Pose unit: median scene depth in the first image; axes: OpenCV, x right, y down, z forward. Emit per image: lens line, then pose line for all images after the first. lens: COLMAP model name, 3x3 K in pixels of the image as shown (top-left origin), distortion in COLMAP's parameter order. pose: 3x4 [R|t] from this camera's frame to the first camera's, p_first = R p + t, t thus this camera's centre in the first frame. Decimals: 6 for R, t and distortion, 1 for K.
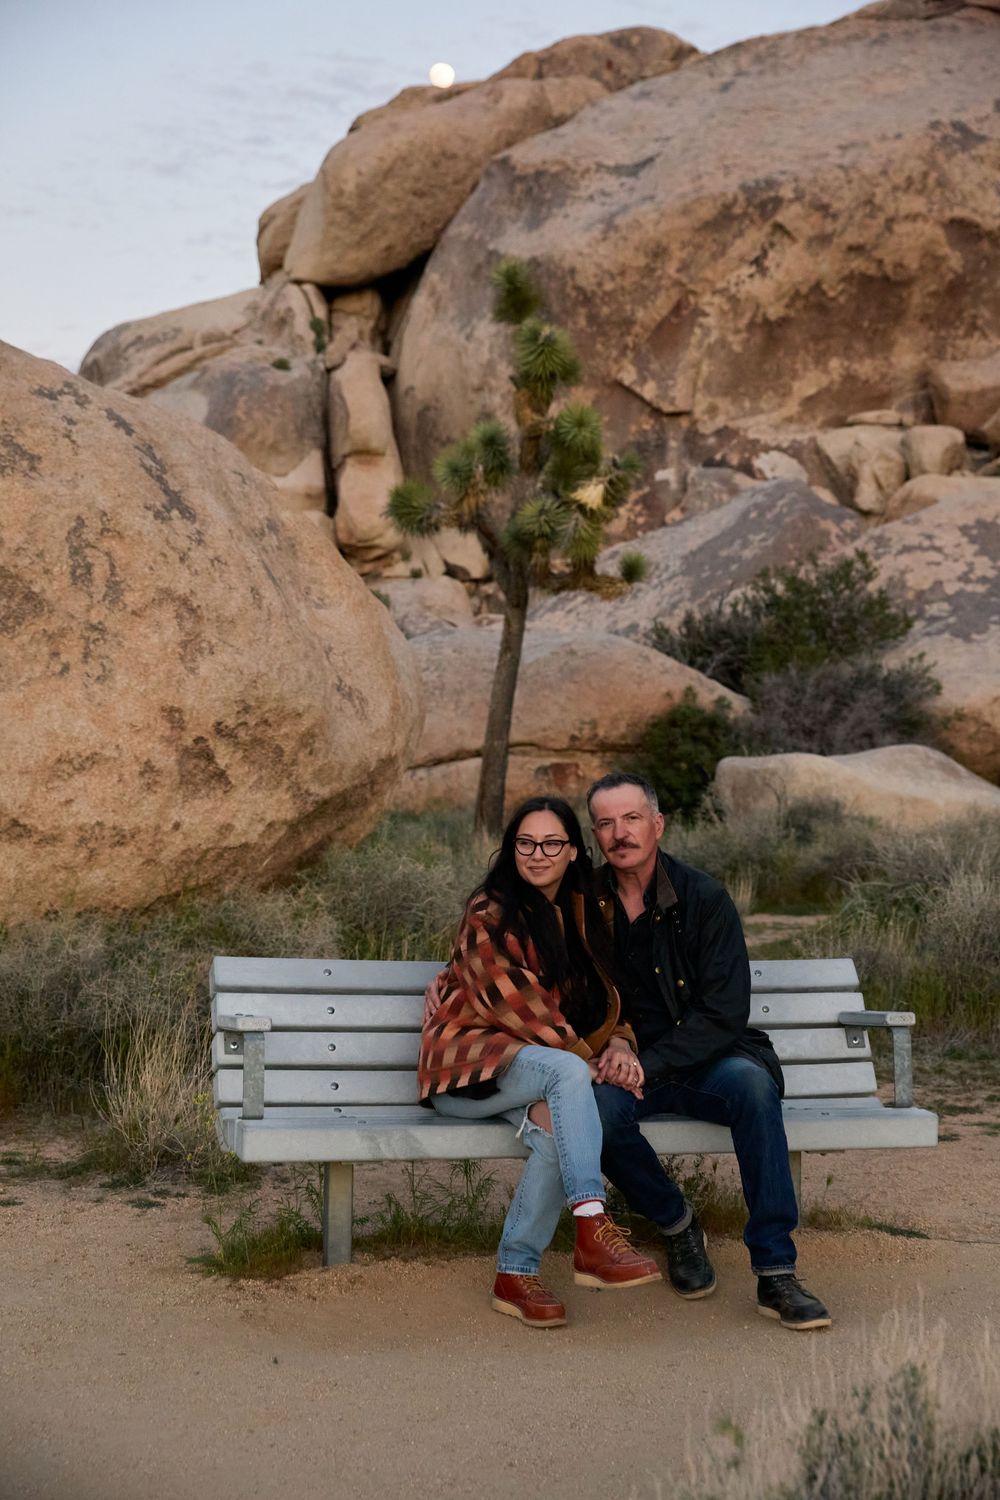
lens RADIAL K [[2207.3, 0, 486.4], [0, 2207.3, 743.3], [0, 0, 1]] dist [0.010152, 0.000000]
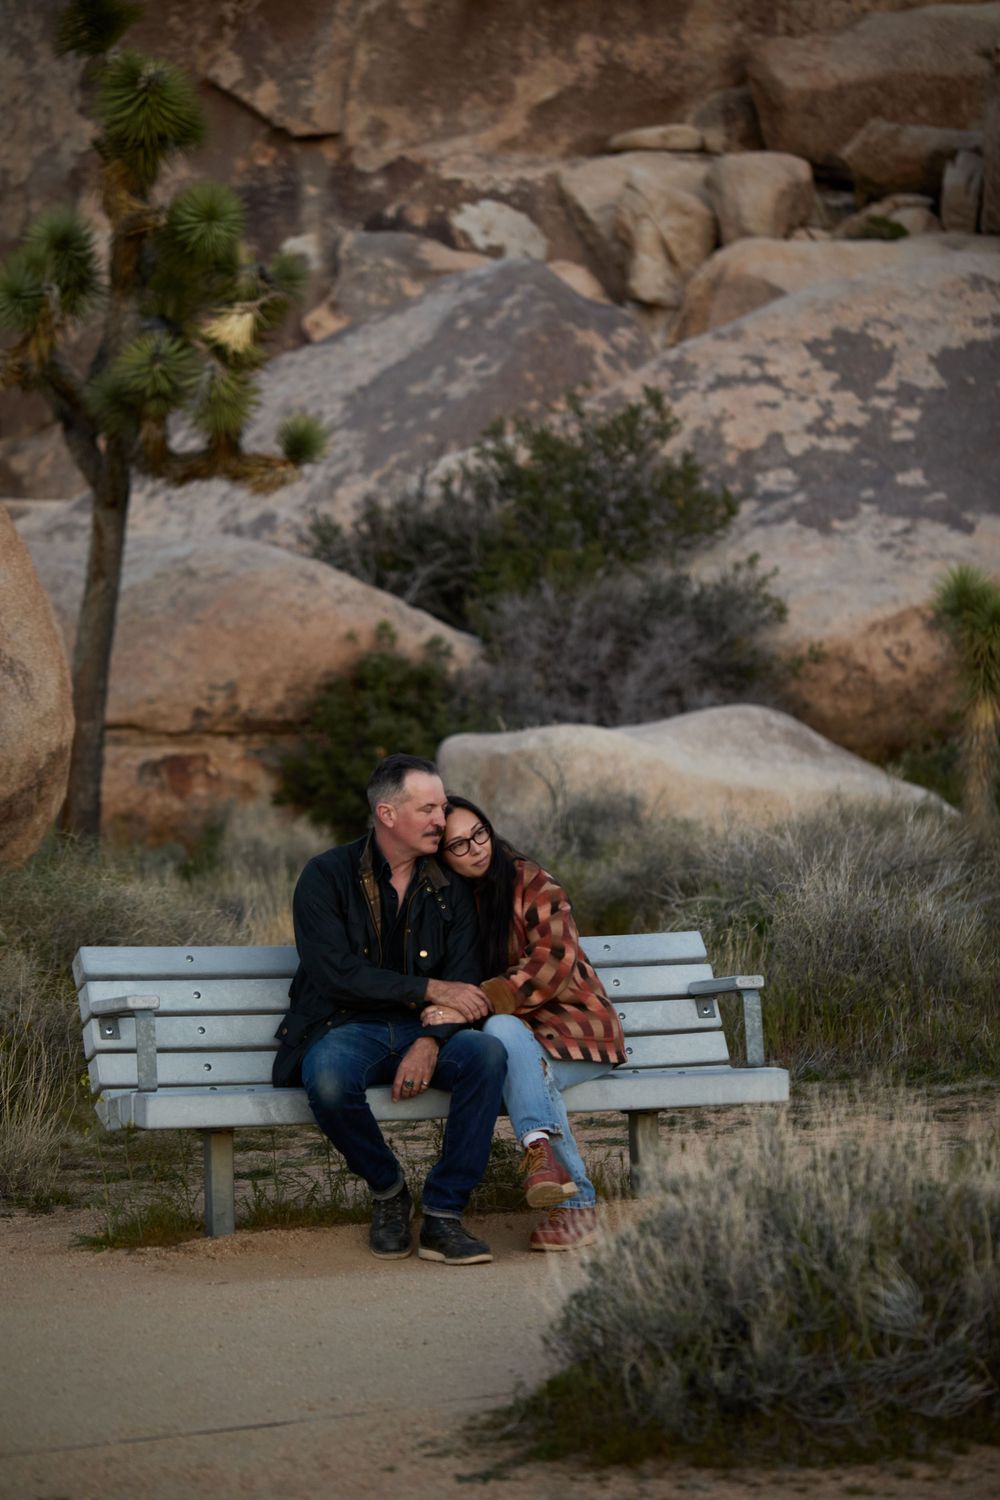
lens RADIAL K [[4238.7, 0, 502.0], [0, 4238.7, 751.2], [0, 0, 1]] dist [-0.062095, 0.000000]
pose [[0.990363, -0.036153, 0.133694, -0.041781], [0.035074, 0.999330, 0.010418, -0.001378], [-0.133981, -0.005628, 0.990968, -0.210227]]
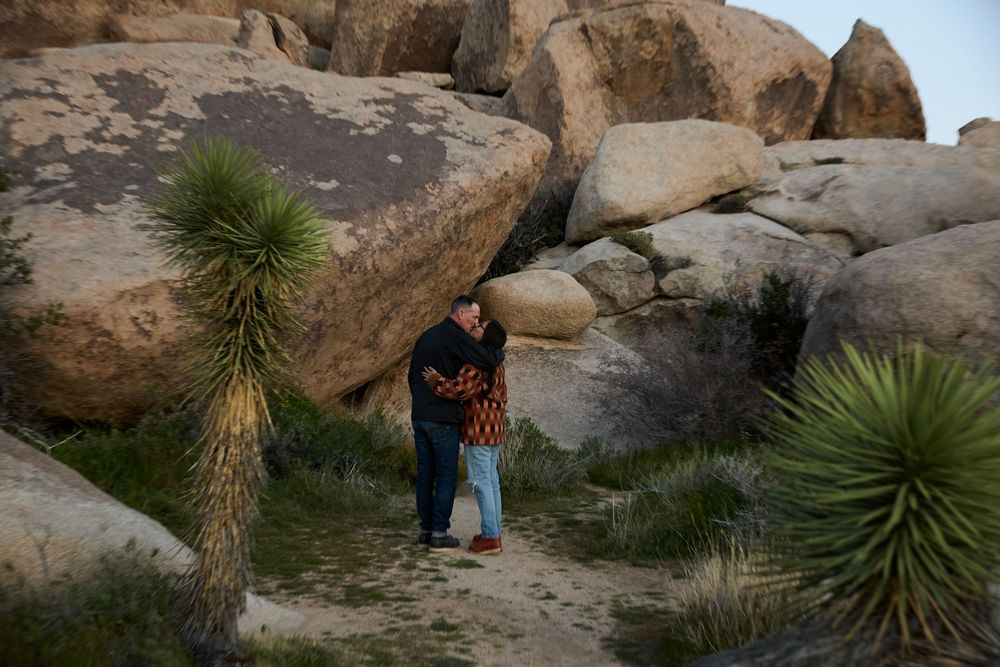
lens RADIAL K [[1312.0, 0, 499.9], [0, 1312.0, 331.8], [0, 0, 1]] dist [0.000712, 0.000000]
pose [[0.894057, 0.028853, 0.447022, 0.206783], [-0.020118, 0.999503, -0.024276, -0.002489], [-0.447500, 0.012710, 0.894193, 0.792350]]
